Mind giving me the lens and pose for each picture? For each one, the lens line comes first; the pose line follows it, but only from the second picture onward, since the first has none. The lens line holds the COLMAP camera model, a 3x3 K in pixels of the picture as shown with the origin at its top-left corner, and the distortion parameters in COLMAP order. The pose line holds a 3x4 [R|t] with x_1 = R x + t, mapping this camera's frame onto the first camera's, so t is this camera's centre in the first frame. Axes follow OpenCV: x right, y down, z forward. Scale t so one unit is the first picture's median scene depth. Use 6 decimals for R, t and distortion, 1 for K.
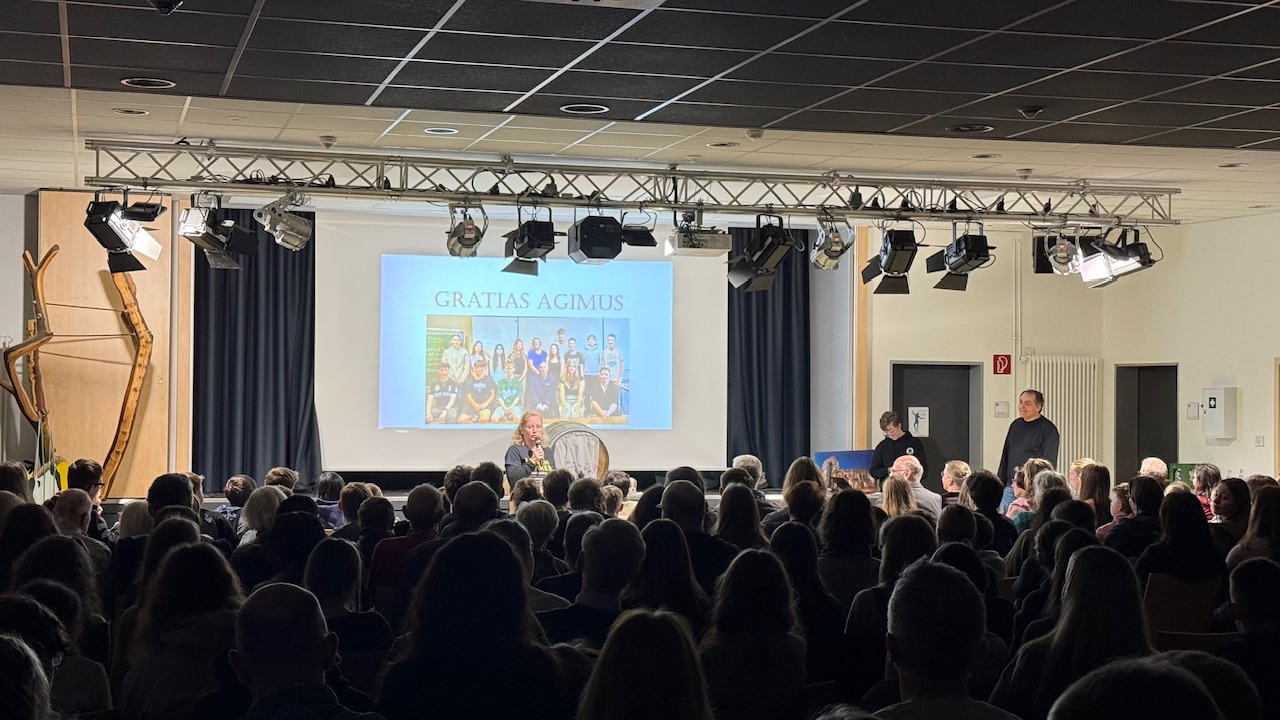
lens RADIAL K [[1996.5, 0, 640.0], [0, 1996.5, 360.0], [0, 0, 1]] dist [-0.030339, -0.014799]
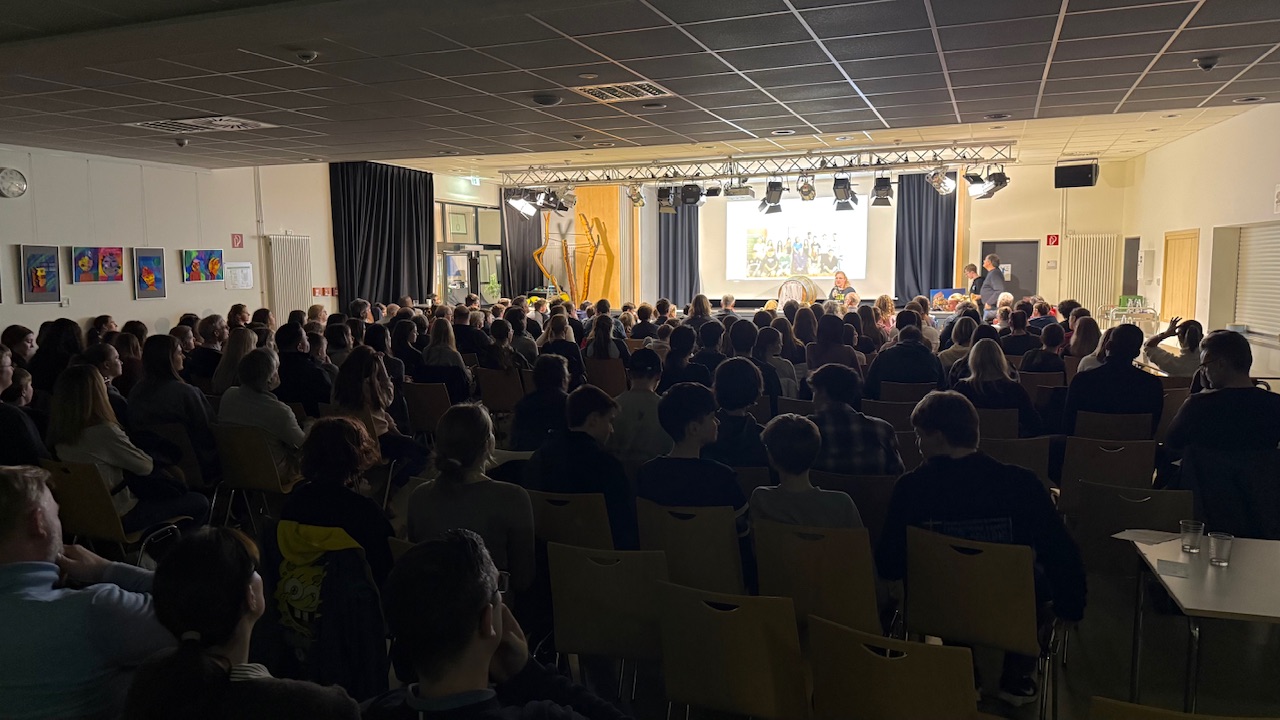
lens RADIAL K [[867.4, 0, 640.0], [0, 867.4, 360.0], [0, 0, 1]] dist [-0.000489, -0.002191]
pose [[0.792696, 0.043946, -0.608031, 0.395937], [0.036083, 0.992267, 0.118758, 0.003466], [0.608549, -0.116079, 0.784980, 0.147075]]
